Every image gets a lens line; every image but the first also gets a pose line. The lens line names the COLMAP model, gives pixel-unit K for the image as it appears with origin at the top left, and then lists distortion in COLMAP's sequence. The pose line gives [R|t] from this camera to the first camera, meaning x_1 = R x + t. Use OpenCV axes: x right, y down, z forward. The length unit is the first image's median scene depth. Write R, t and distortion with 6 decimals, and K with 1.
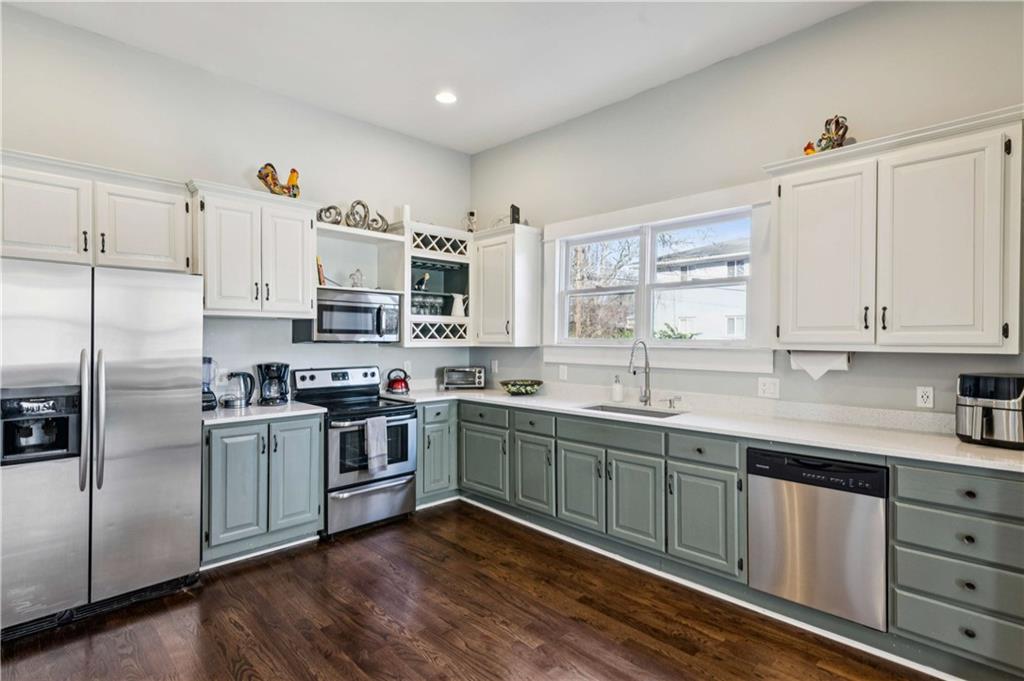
lens RADIAL K [[510.1, 0, 509.9], [0, 510.1, 338.1], [0, 0, 1]] dist [0.003925, 0.000267]
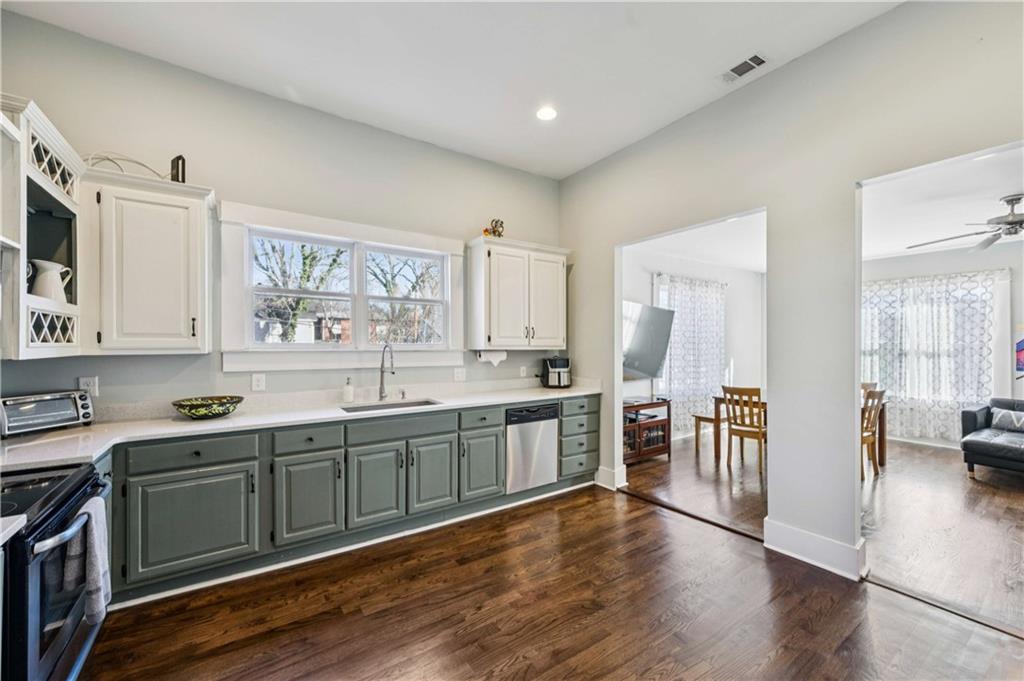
lens RADIAL K [[404.0, 0, 512.0], [0, 404.0, 340.5], [0, 0, 1]] dist [0.000578, -0.000030]
pose [[0.175080, 0.008401, 0.984518, -0.592707], [-0.001591, 0.999965, -0.008250, 0.003129], [-0.984553, -0.000122, 0.175087, 0.556008]]
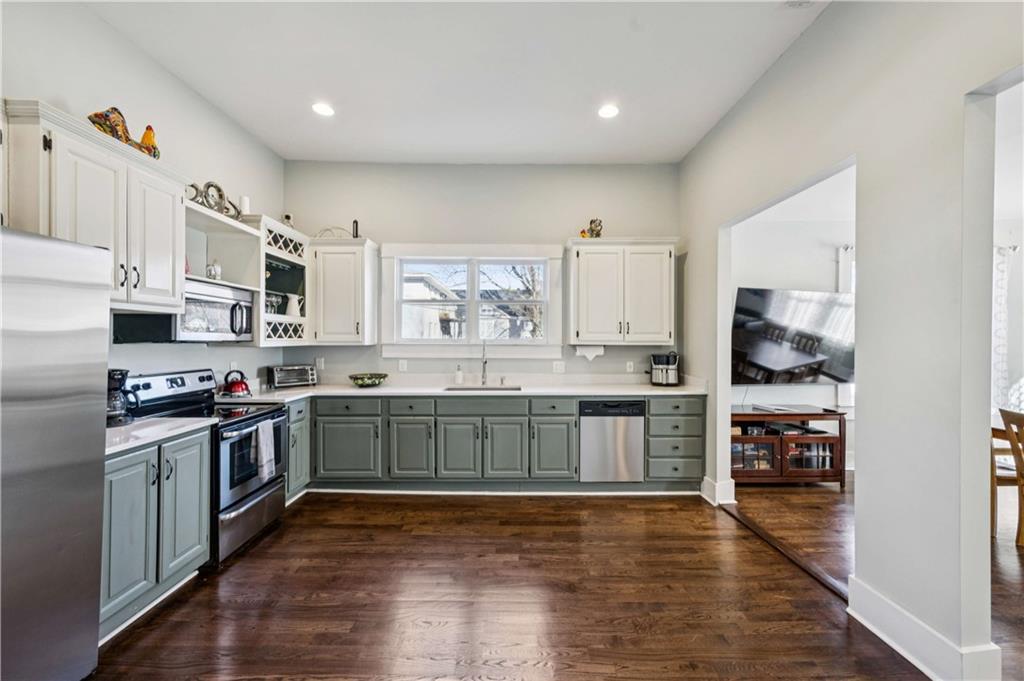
lens RADIAL K [[399.3, 0, 513.0], [0, 399.3, 335.8], [0, 0, 1]] dist [0.000069, -0.000011]
pose [[0.697194, 0.004821, 0.716867, -0.486624], [-0.001630, 0.999985, -0.005139, 0.000295], [-0.716881, 0.002415, 0.697191, 0.161592]]
